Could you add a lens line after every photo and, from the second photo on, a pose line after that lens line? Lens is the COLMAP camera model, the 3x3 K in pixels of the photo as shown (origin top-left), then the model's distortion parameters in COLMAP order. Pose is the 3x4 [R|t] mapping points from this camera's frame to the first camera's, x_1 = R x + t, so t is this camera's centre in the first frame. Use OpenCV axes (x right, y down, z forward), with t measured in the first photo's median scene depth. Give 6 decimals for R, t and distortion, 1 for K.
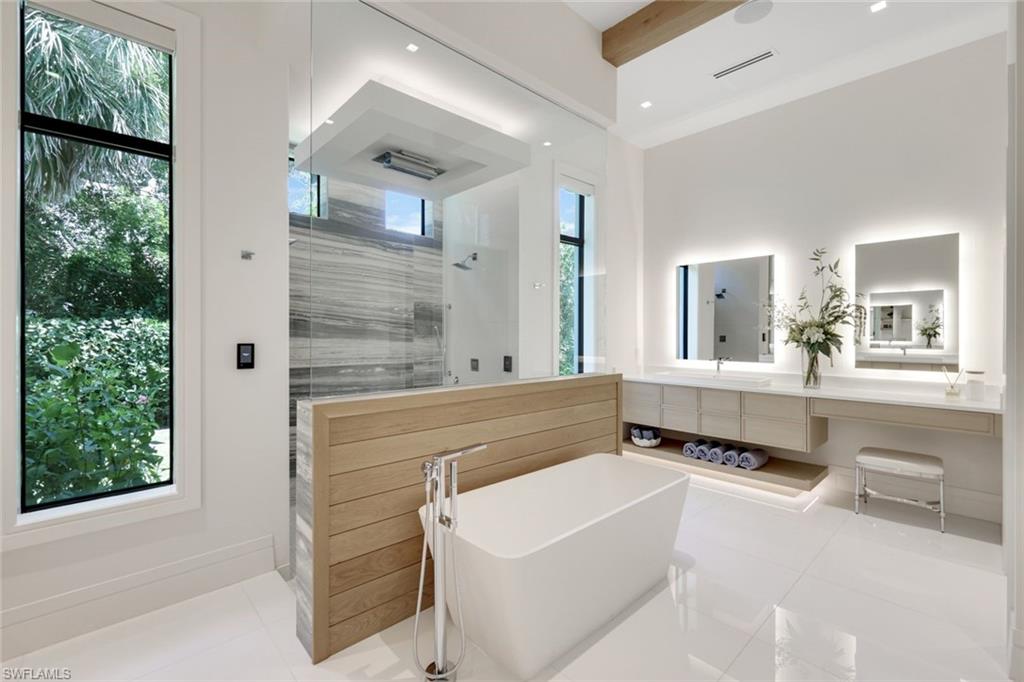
lens RADIAL K [[456.5, 0, 509.8], [0, 456.5, 332.0], [0, 0, 1]] dist [0.001768, 0.000346]
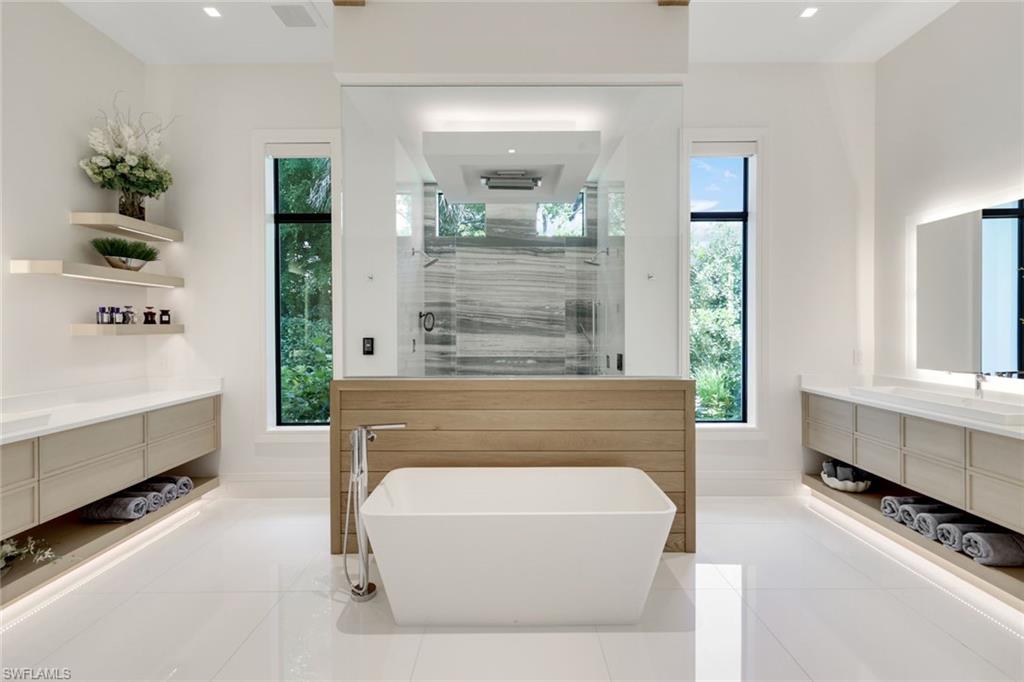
lens RADIAL K [[456.5, 0, 509.8], [0, 456.5, 332.0], [0, 0, 1]] dist [0.001768, 0.000346]
pose [[0.721022, 0.005326, -0.692892, 0.454902], [0.005407, 0.999897, 0.013313, -0.006437], [0.692891, -0.013345, 0.720918, 0.146165]]
